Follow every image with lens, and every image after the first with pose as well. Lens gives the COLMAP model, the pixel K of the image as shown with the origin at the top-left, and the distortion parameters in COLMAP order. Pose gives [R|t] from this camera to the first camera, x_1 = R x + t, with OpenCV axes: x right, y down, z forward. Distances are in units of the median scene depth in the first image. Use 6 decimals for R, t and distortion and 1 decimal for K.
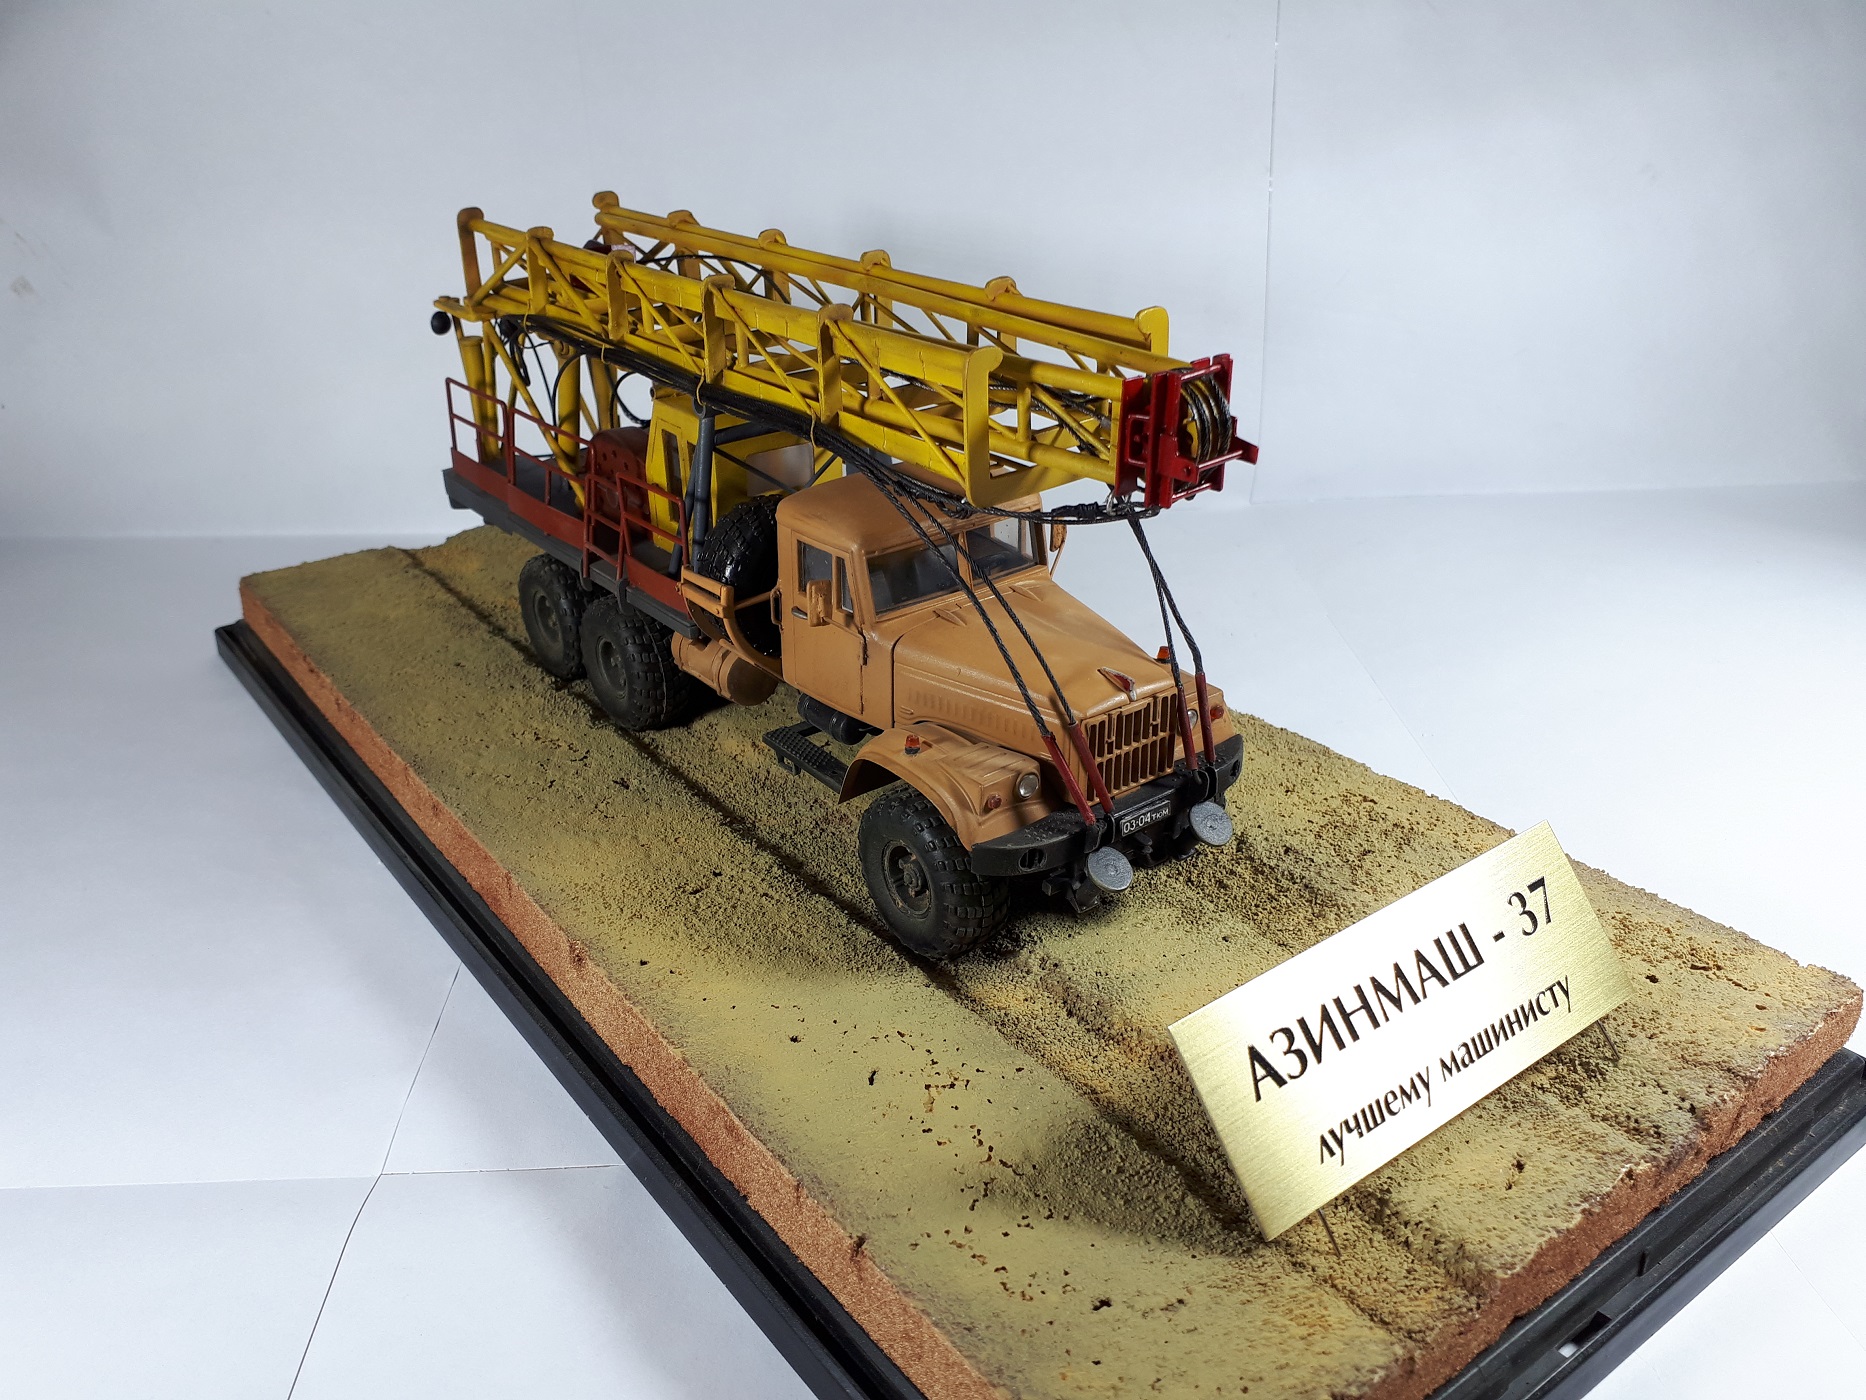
lens RADIAL K [[1528.4, 0, 934.3], [0, 1528.4, 710.4], [0, 0, 1]] dist [0.112564, -0.293638]
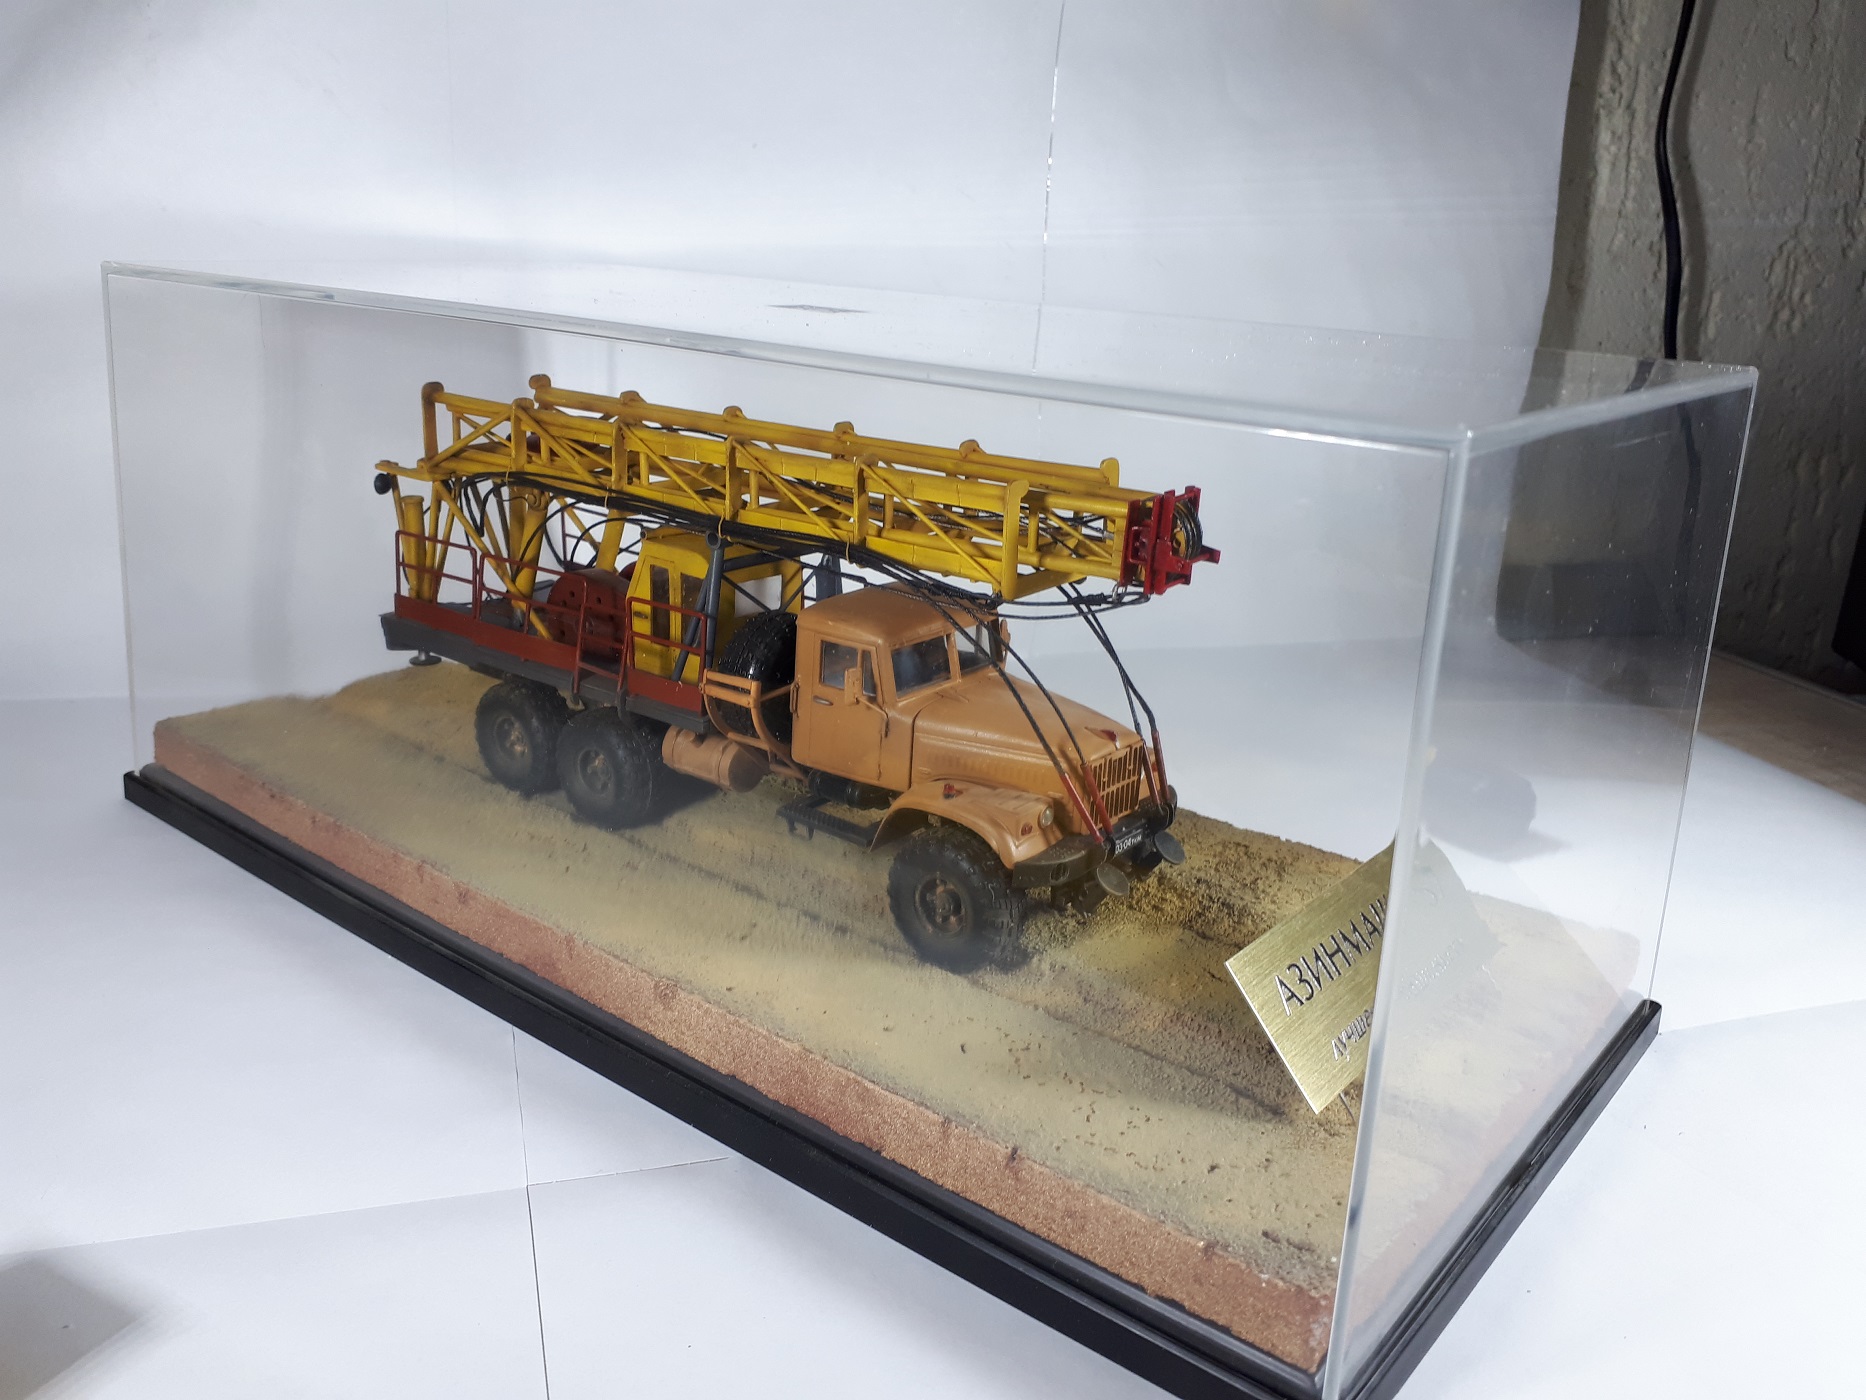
lens RADIAL K [[1540.3, 0, 921.4], [0, 1540.3, 684.3], [0, 0, 1]] dist [0.085476, -0.175646]
pose [[0.965141, -0.016587, 0.261204, -0.349822], [0.057773, 0.986875, -0.150800, 0.119360], [-0.255275, 0.160633, 0.953432, -0.201624]]
